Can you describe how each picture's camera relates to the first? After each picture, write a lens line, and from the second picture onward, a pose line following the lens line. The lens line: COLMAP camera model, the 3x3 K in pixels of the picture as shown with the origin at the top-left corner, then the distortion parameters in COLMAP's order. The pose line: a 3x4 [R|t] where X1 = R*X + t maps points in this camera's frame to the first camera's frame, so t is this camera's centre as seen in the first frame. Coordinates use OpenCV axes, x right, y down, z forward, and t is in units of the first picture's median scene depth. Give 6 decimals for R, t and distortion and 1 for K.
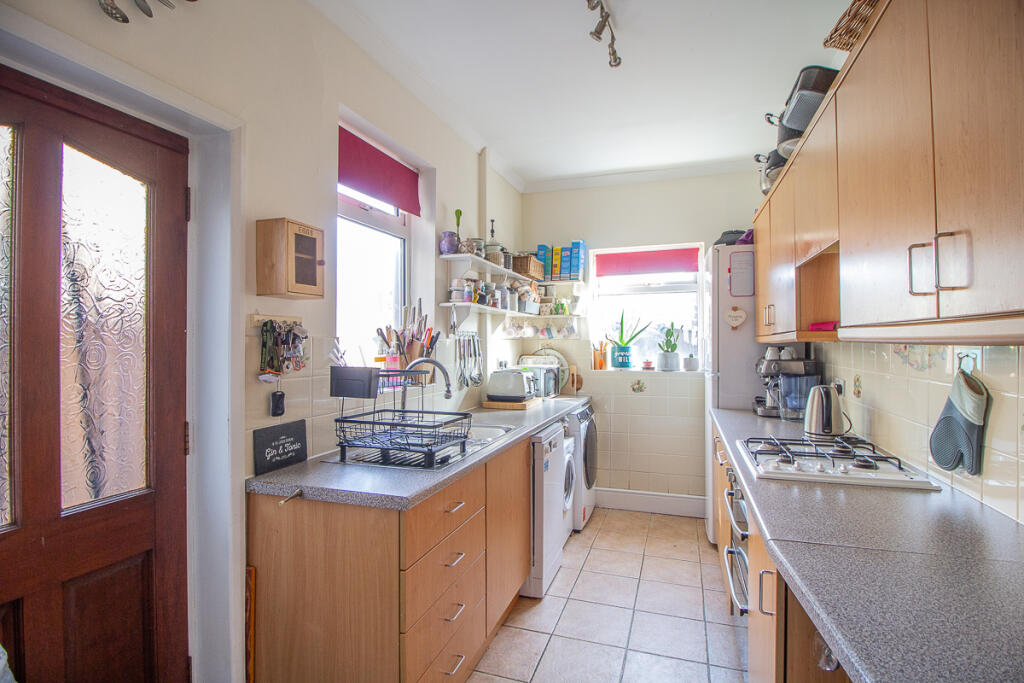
lens RADIAL K [[469.8, 0, 512.8], [0, 469.8, 343.0], [0, 0, 1]] dist [-0.013866, -0.005986]
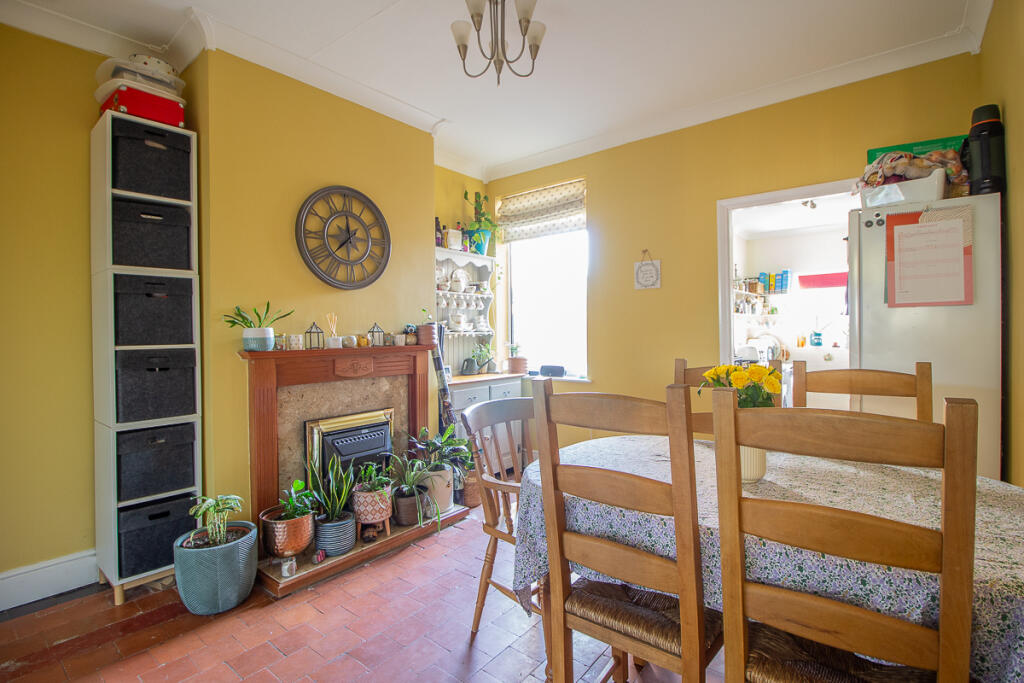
lens RADIAL K [[469.8, 0, 518.4], [0, 469.8, 338.8], [0, 0, 1]] dist [-0.013866, -0.005986]
pose [[0.941729, -0.002997, -0.336358, -0.199299], [0.007765, 0.999888, 0.012831, -0.001338], [0.336282, -0.014695, 0.941647, -0.874306]]
